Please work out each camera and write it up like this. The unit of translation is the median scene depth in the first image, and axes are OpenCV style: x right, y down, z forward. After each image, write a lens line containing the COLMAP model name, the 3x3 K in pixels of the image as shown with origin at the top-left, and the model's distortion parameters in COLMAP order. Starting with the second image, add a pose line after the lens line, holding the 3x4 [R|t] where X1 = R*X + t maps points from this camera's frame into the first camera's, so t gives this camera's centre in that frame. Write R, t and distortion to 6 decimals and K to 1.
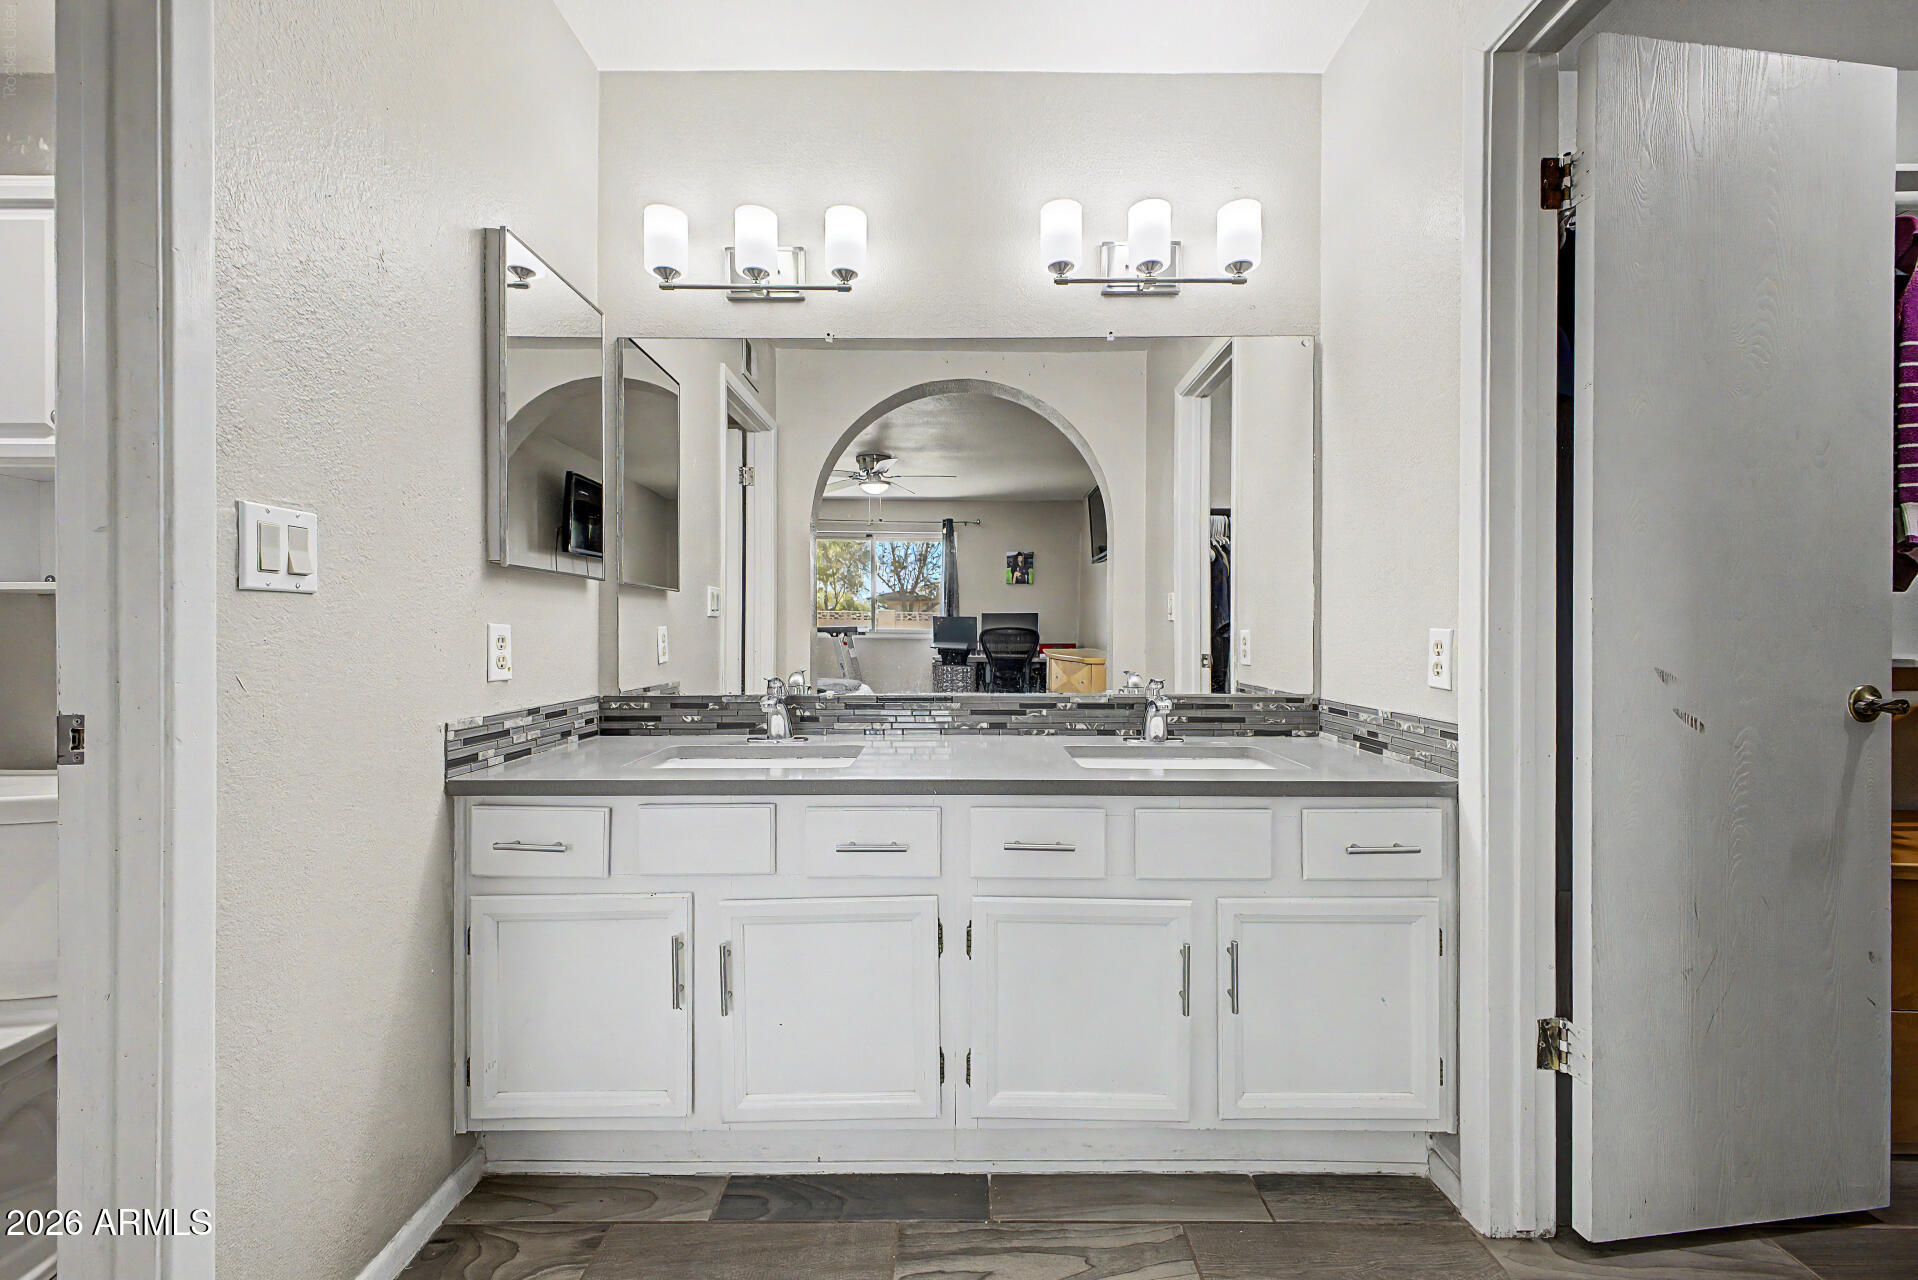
lens RADIAL K [[759.2, 0, 952.2], [0, 759.2, 636.4], [0, 0, 1]] dist [0.015586, -0.000176]
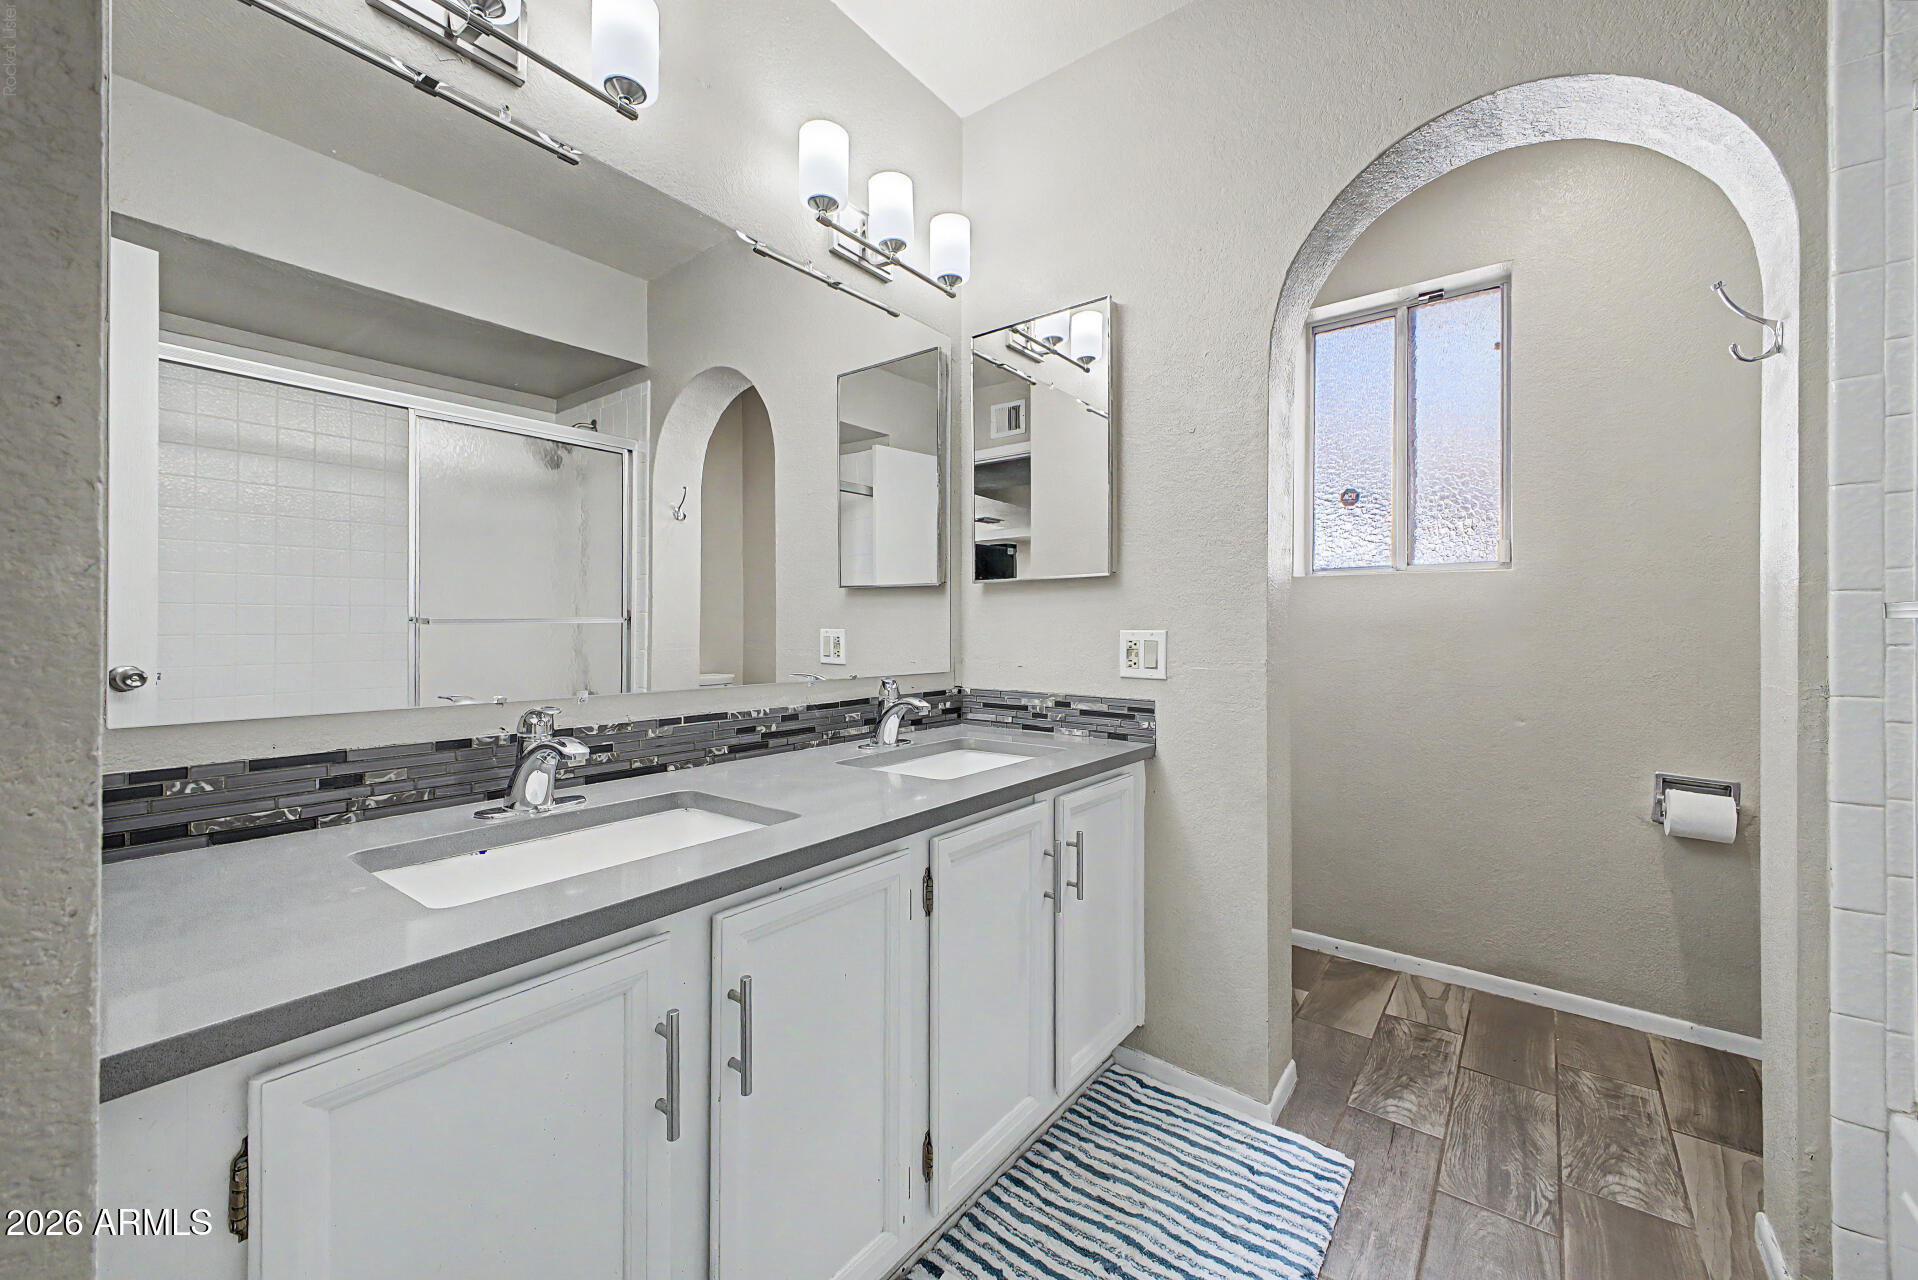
lens RADIAL K [[759.2, 0, 952.2], [0, 759.2, 636.4], [0, 0, 1]] dist [0.015586, -0.000176]
pose [[0.618184, 0.001979, 0.786031, -0.487944], [-0.006837, 0.999973, 0.002859, 0.001830], [-0.786003, -0.007141, 0.618181, 0.388570]]
